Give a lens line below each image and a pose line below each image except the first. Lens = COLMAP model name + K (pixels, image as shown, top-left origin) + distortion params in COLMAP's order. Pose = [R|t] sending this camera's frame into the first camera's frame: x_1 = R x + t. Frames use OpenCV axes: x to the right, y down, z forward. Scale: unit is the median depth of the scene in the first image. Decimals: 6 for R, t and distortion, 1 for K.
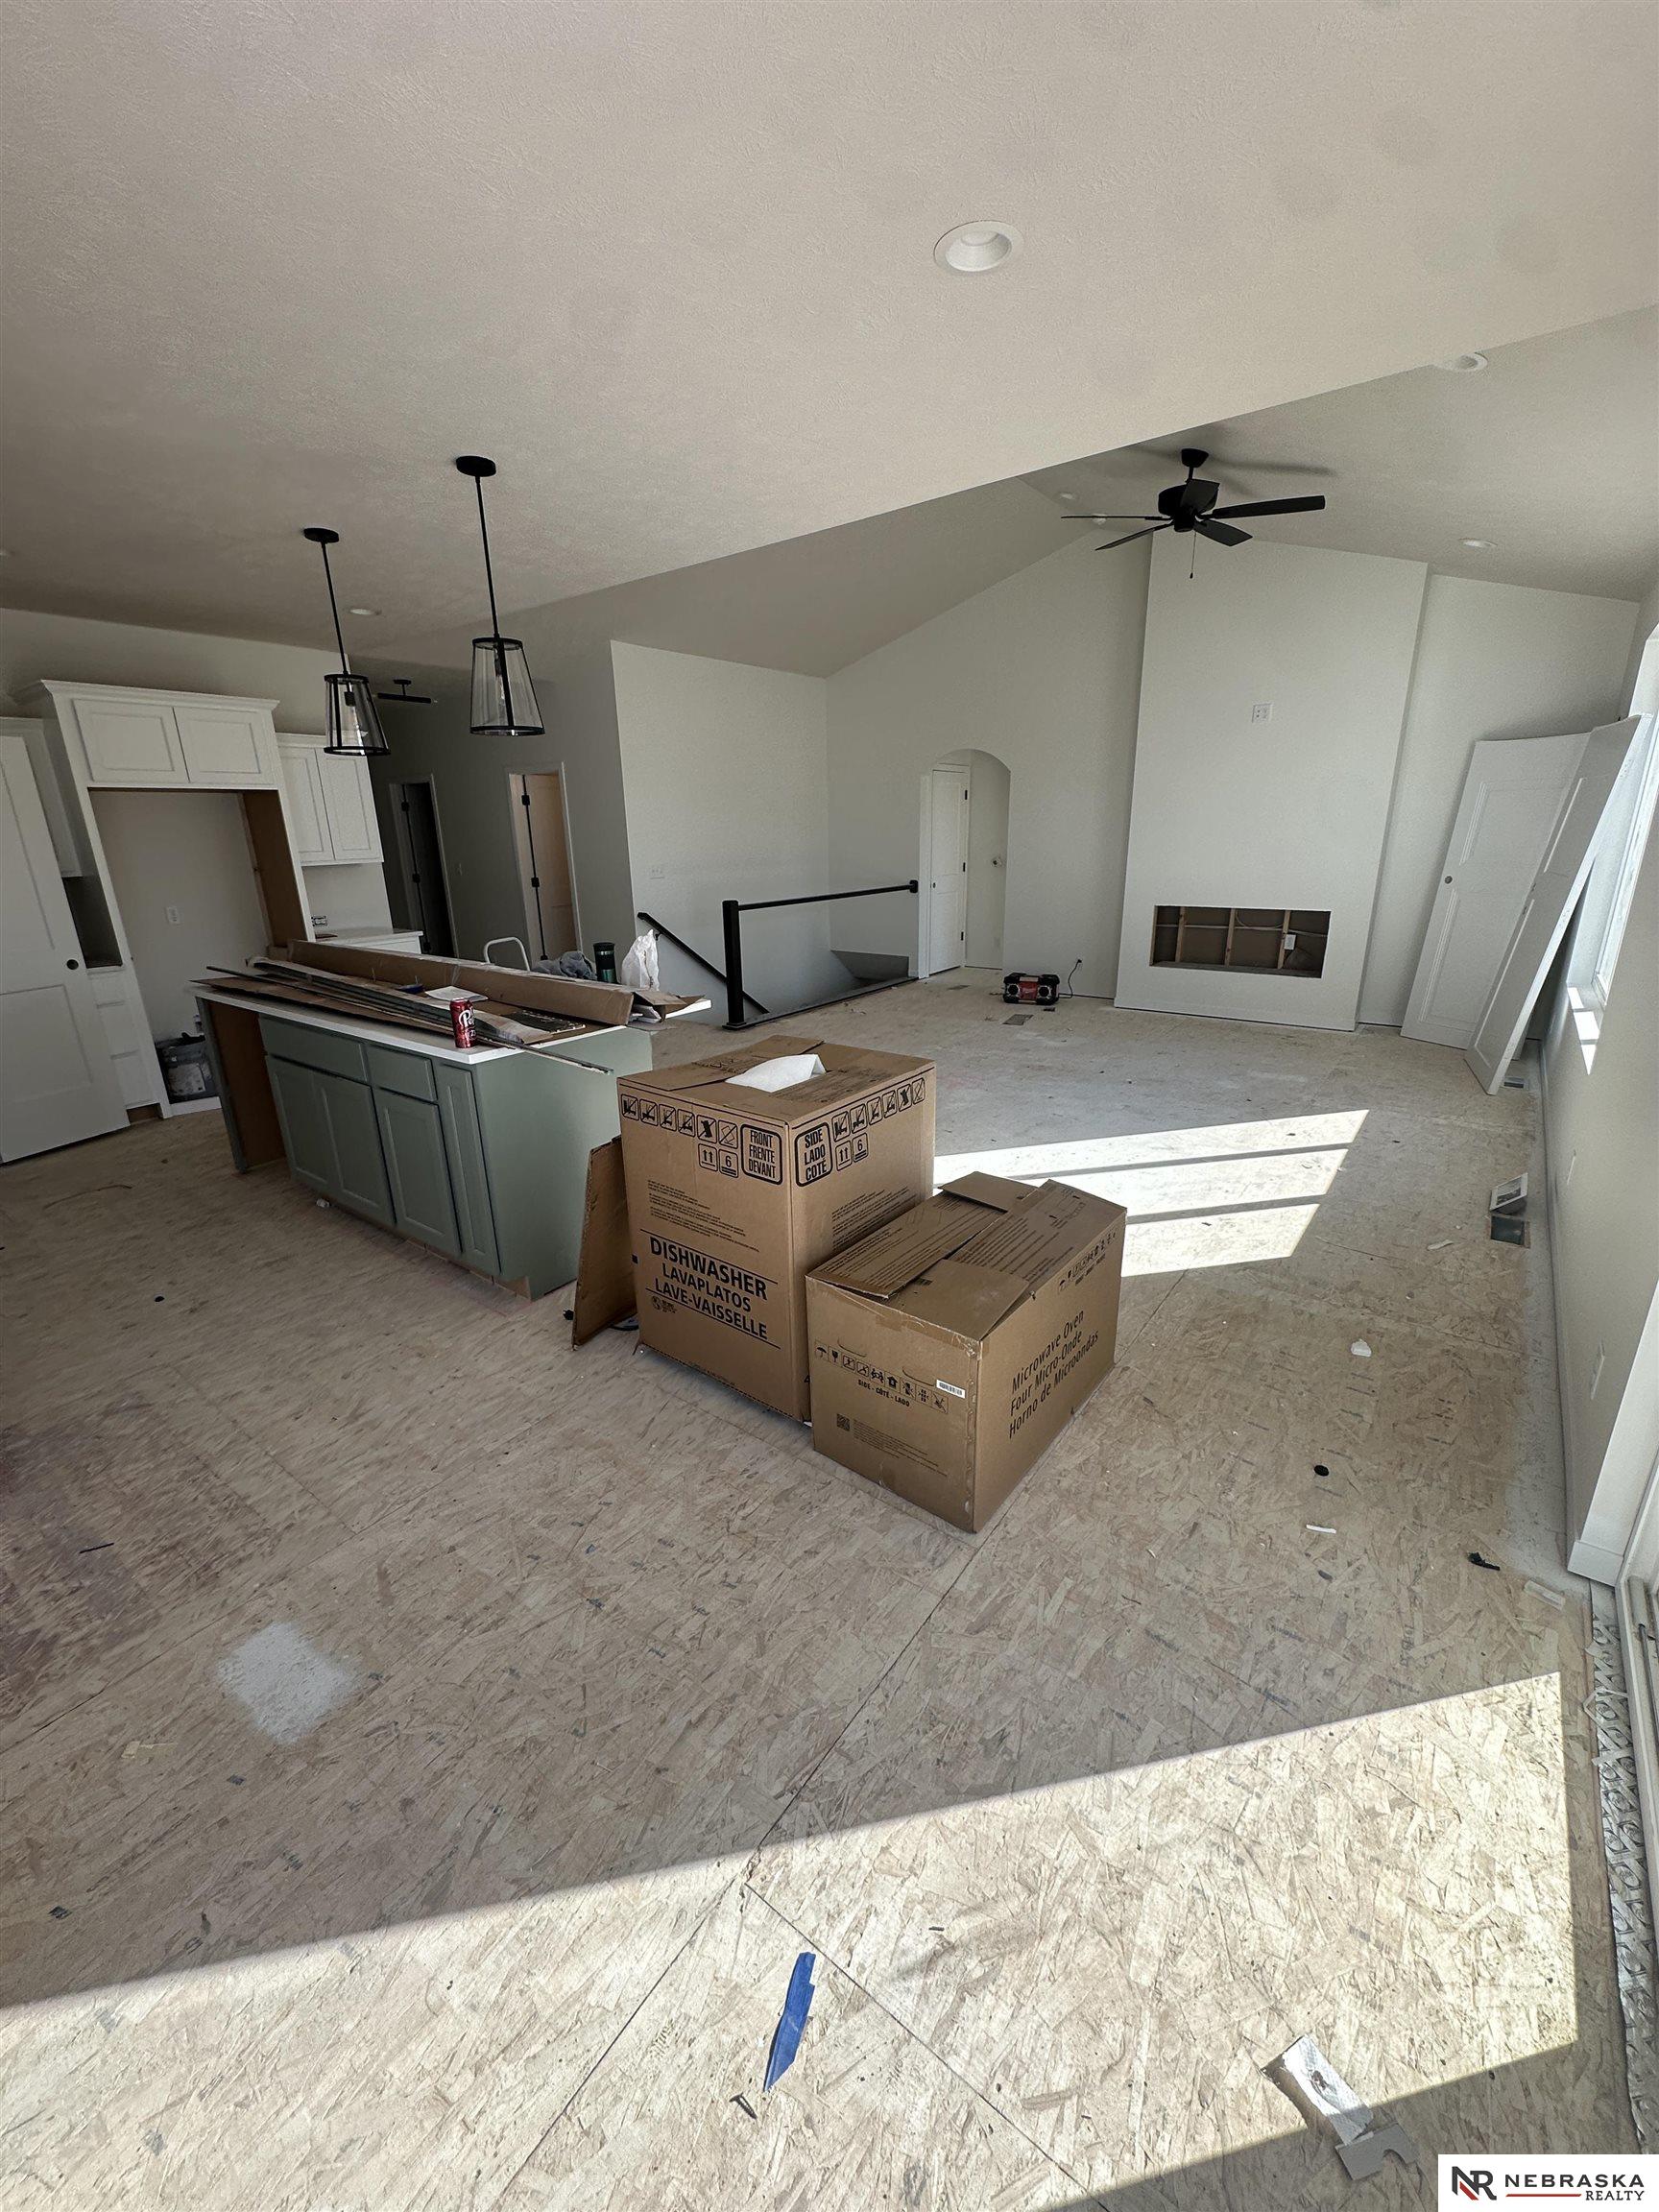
lens RADIAL K [[892.6, 0, 829.5], [0, 892.6, 1106.0], [0, 0, 1]] dist [0.009856, 0.000070]
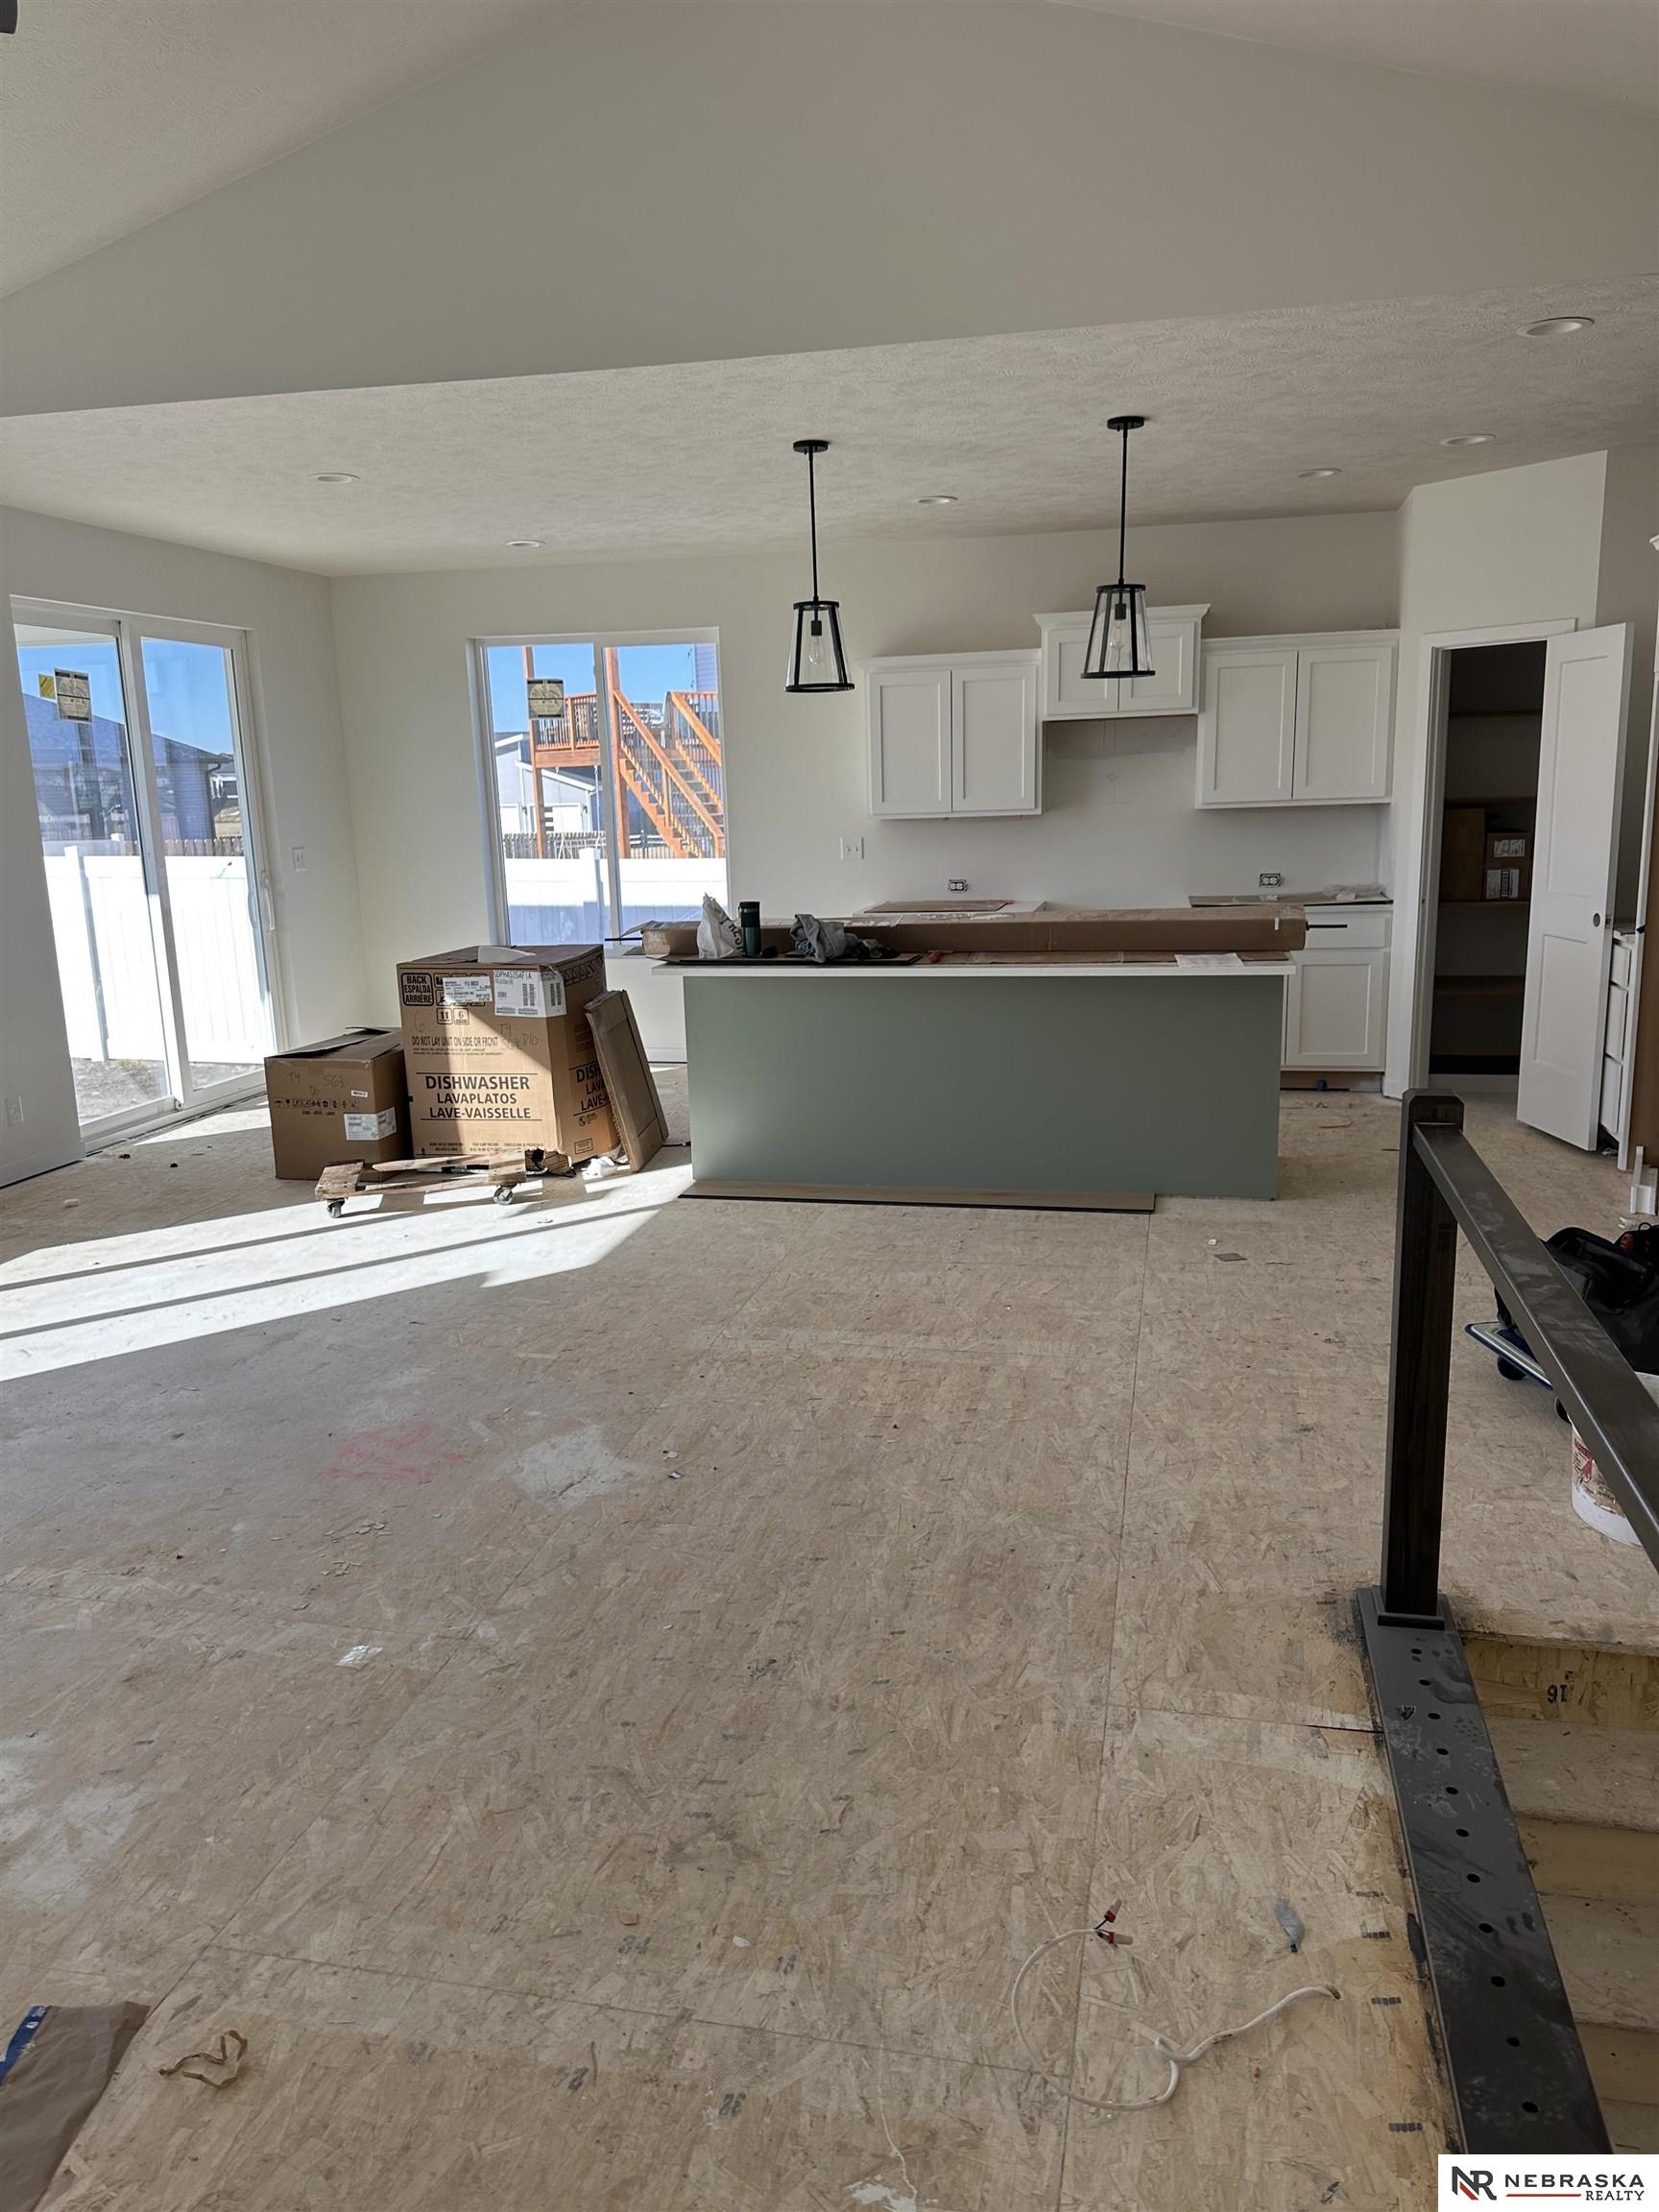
lens RADIAL K [[1587.8, 0, 829.5], [0, 1587.8, 1106.0], [0, 0, 1]] dist [0.052024, -0.050067]
pose [[-0.915270, 0.128563, -0.381776, 0.183394], [-0.076472, 0.875026, 0.477998, -0.414887], [0.395516, 0.466692, -0.791053, 1.285372]]
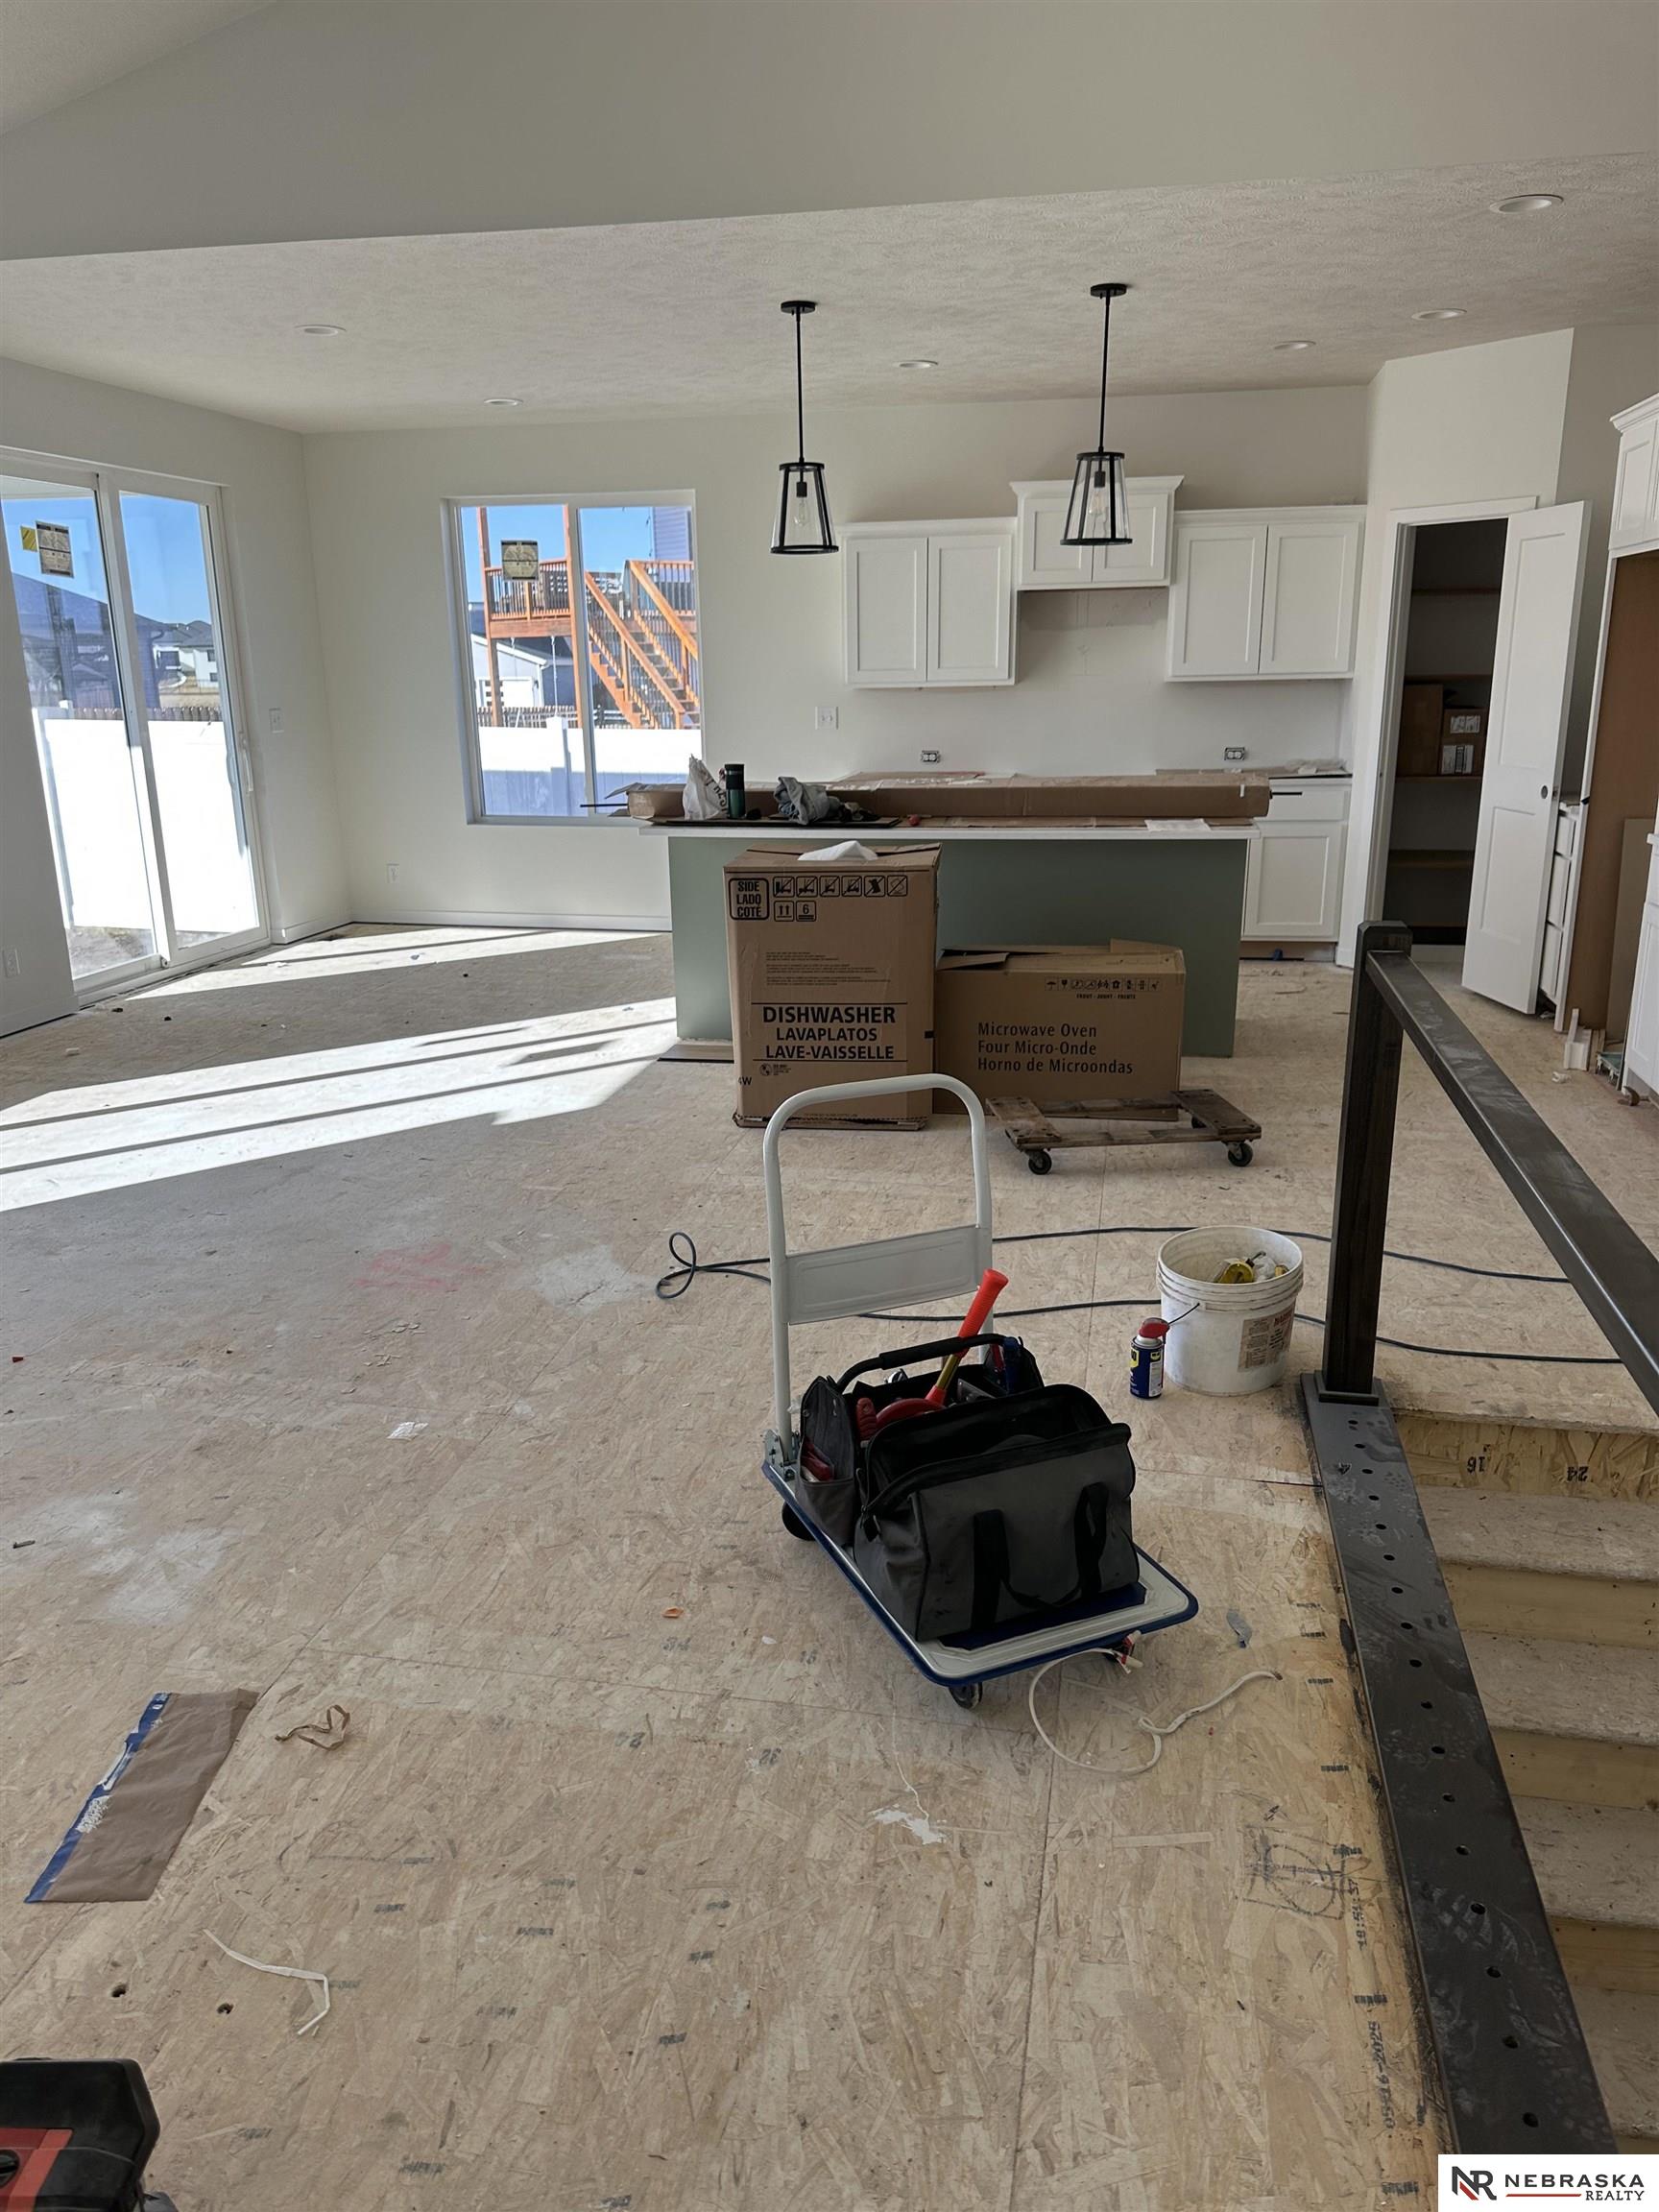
lens RADIAL K [[1587.8, 0, 829.5], [0, 1587.8, 1106.0], [0, 0, 1]] dist [0.052024, -0.050067]
pose [[-0.905002, 0.148852, -0.398515, 0.215853], [-0.097795, 0.838898, 0.535430, -0.417507], [0.414014, 0.523538, -0.744648, 1.319855]]
